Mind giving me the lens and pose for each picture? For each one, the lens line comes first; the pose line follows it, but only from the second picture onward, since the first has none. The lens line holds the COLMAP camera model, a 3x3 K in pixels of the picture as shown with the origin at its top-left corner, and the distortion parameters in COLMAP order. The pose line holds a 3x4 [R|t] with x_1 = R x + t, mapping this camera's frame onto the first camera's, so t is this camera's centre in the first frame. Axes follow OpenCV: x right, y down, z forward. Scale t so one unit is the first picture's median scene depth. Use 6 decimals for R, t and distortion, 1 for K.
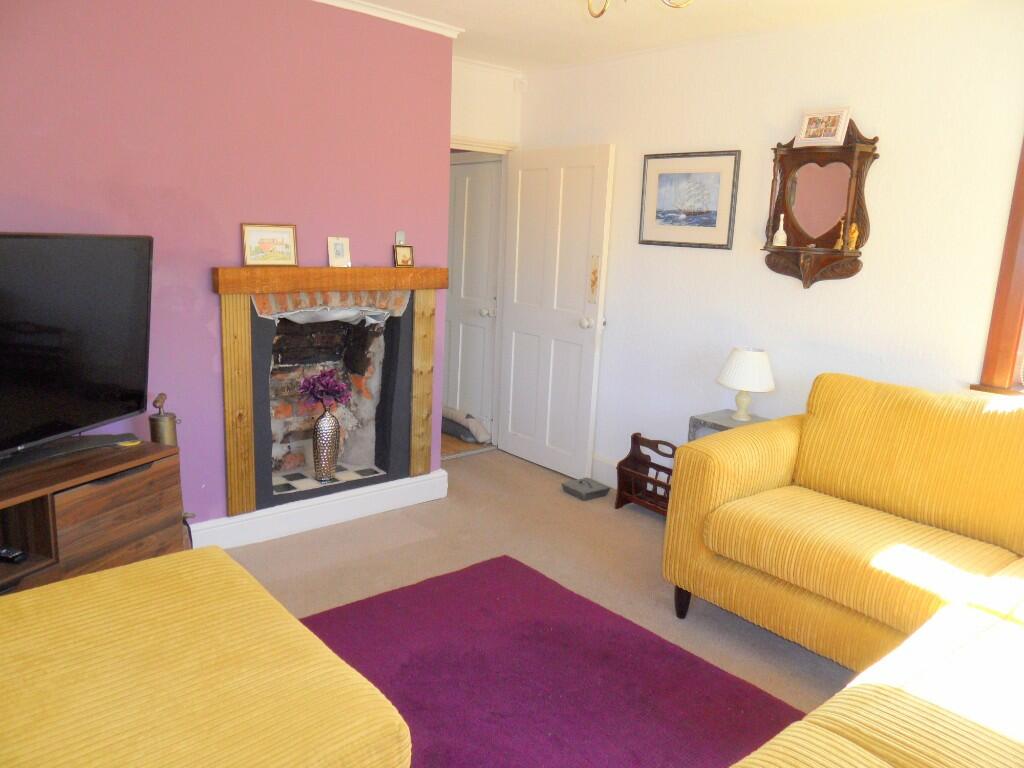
lens RADIAL K [[752.9, 0, 511.7], [0, 752.9, 387.9], [0, 0, 1]] dist [-0.020011, 0.007470]
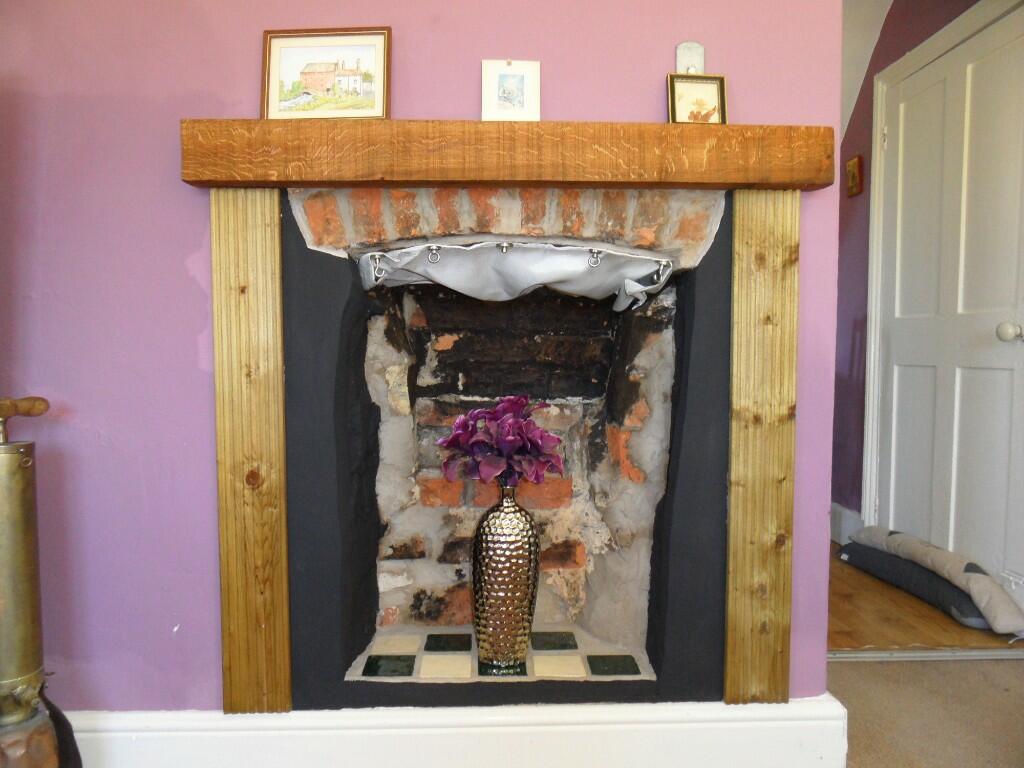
lens RADIAL K [[752.9, 0, 511.7], [0, 752.9, 387.9], [0, 0, 1]] dist [-0.020011, 0.007470]
pose [[0.770396, -0.015820, -0.637369, 0.023056], [-0.095185, 0.985634, -0.139516, 0.027902], [0.630420, 0.168150, 0.757823, 0.642386]]
